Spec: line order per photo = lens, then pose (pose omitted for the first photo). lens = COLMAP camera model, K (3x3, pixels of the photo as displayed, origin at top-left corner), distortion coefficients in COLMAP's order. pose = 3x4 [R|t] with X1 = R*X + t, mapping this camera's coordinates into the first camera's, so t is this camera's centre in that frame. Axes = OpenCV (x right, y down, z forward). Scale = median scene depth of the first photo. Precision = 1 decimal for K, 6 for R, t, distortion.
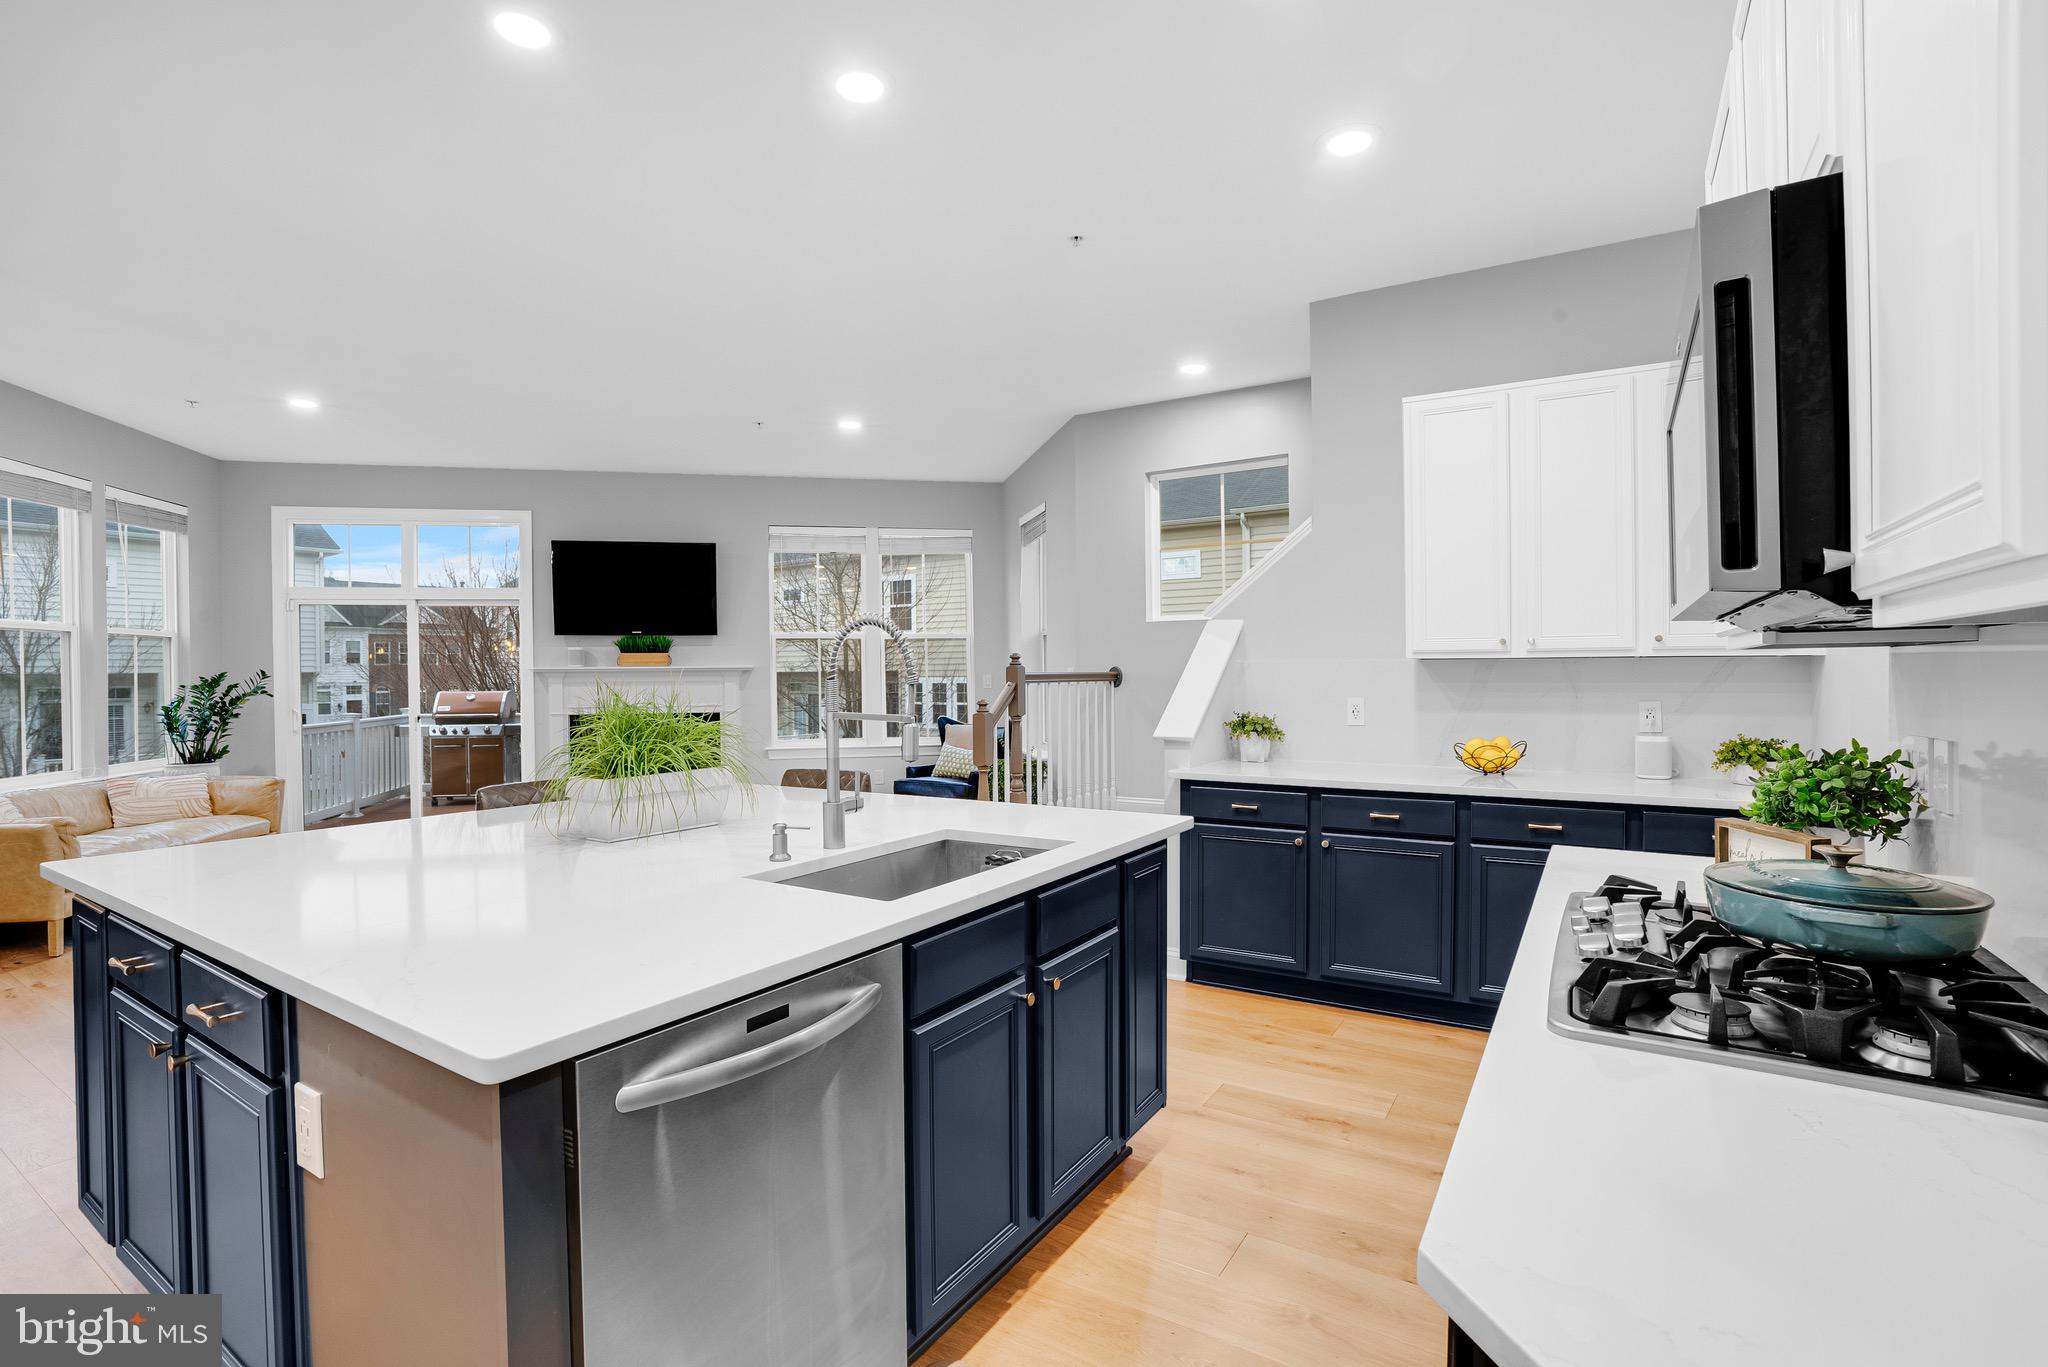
lens RADIAL K [[941.3, 0, 1027.0], [0, 941.3, 679.9], [0, 0, 1]] dist [-0.069228, 0.025392]
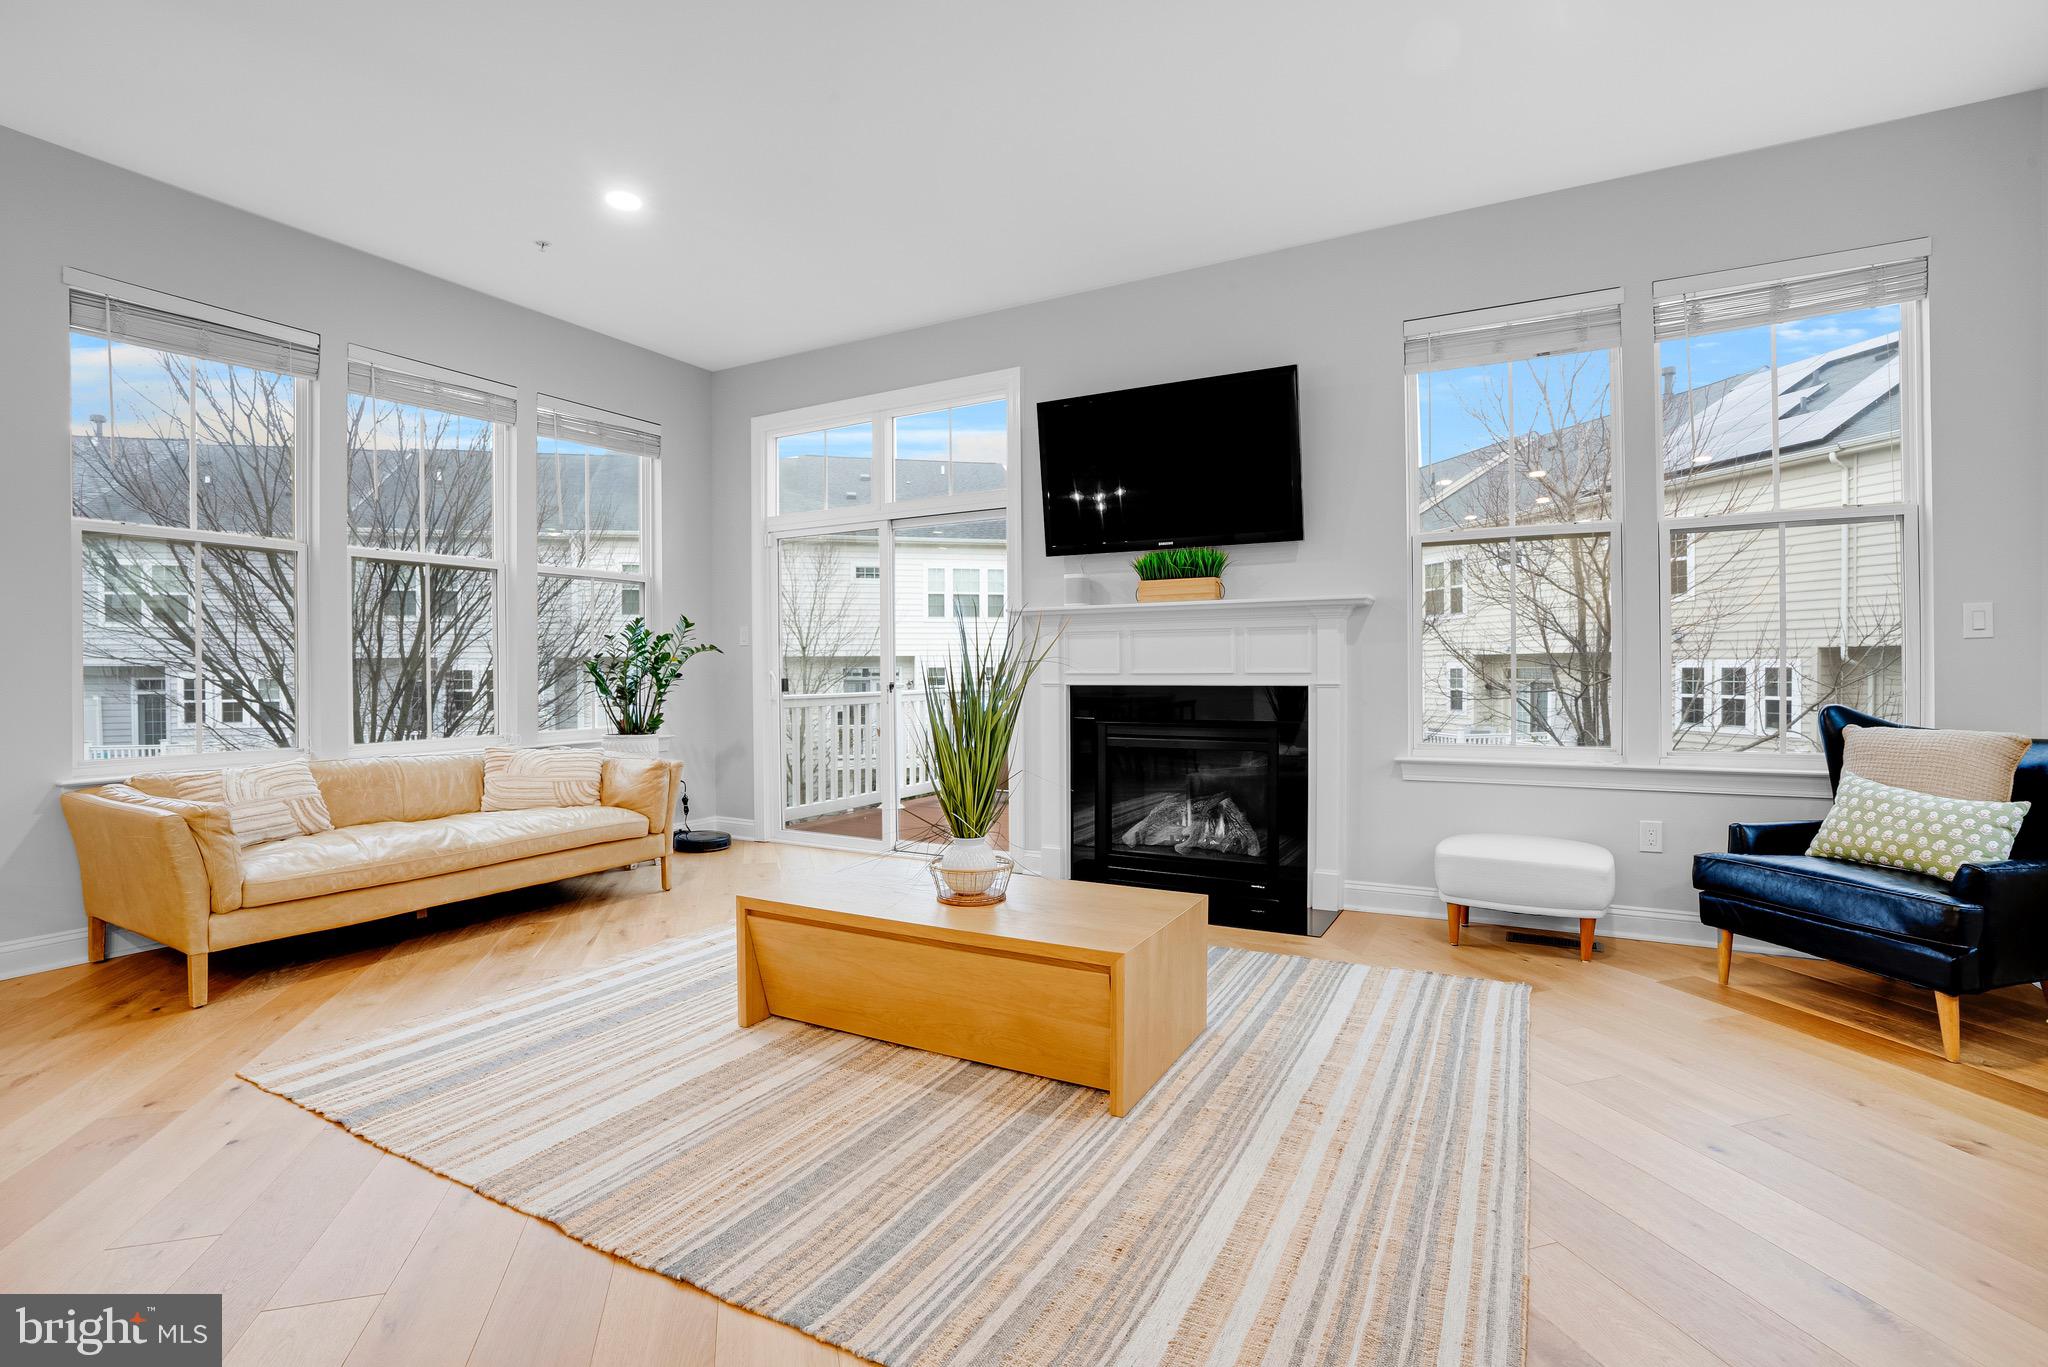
lens RADIAL K [[941.3, 0, 1027.0], [0, 941.3, 679.9], [0, 0, 1]] dist [-0.069228, 0.025392]
pose [[0.739800, 0.012168, -0.672717, -0.085378], [-0.006247, 0.999918, 0.011216, 0.025291], [0.672798, -0.004095, 0.739815, 0.477546]]
